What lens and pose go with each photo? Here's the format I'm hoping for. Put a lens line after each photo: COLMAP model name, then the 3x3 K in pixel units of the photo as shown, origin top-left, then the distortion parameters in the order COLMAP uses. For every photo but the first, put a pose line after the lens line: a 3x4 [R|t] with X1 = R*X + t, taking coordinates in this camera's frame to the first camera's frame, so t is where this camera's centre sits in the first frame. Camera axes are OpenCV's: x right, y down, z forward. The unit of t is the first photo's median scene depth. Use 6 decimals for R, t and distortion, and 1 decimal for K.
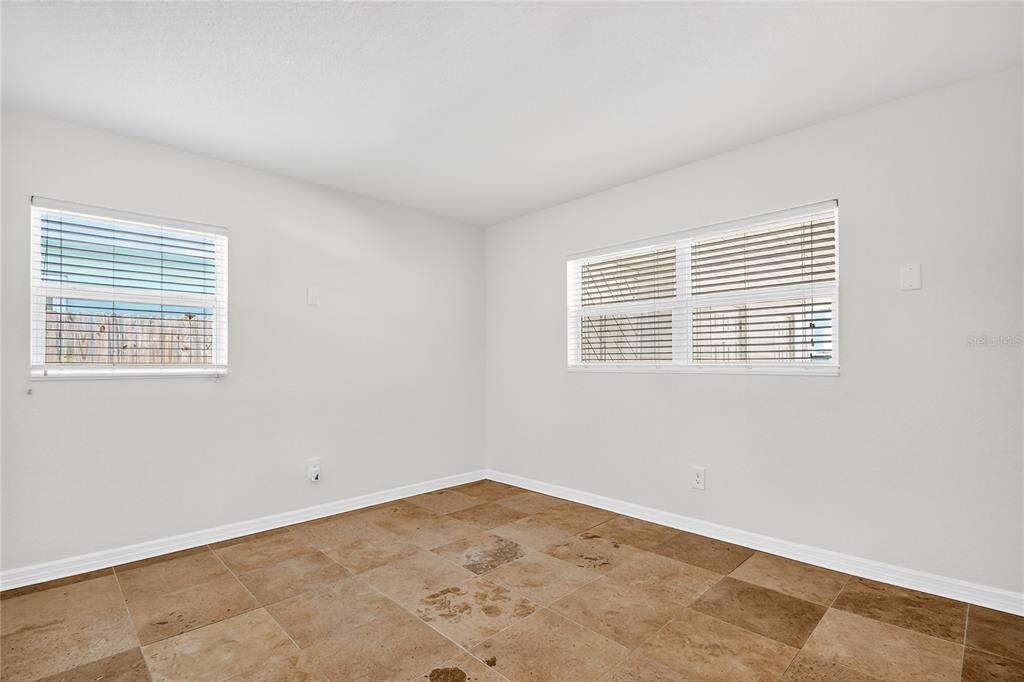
lens RADIAL K [[467.6, 0, 507.2], [0, 467.6, 344.0], [0, 0, 1]] dist [0.000077, -0.009250]
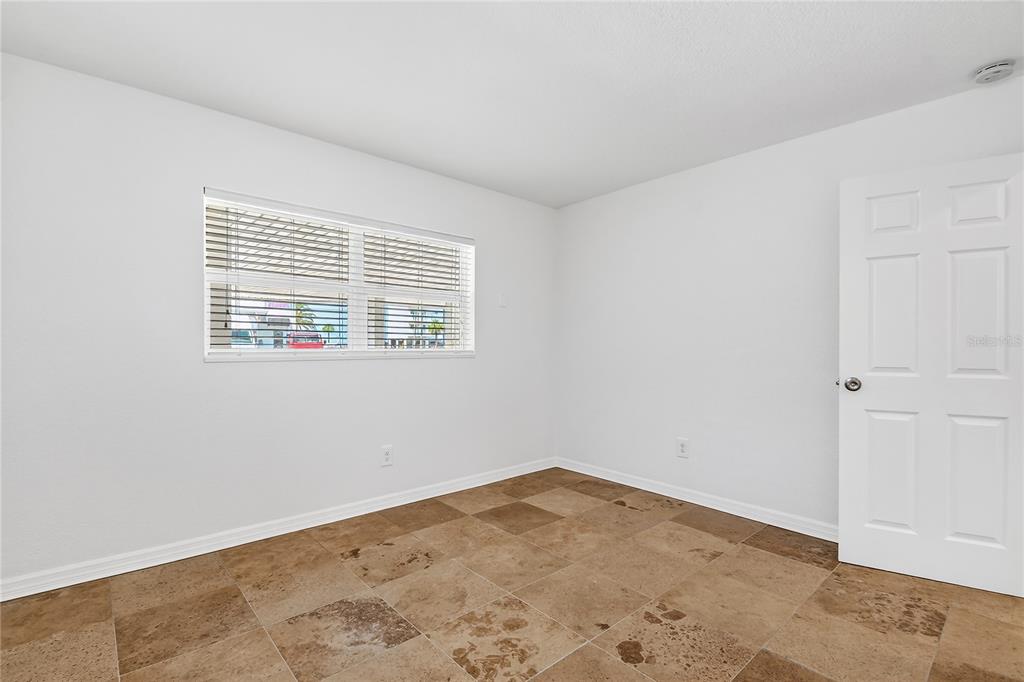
lens RADIAL K [[478.5, 0, 491.0], [0, 478.5, 341.1], [0, 0, 1]] dist [0.002097, -0.010514]
pose [[0.057056, 0.013730, 0.998277, -0.790625], [-0.040037, 0.999133, -0.011454, 0.030028], [-0.997568, -0.039314, 0.057557, 0.829584]]
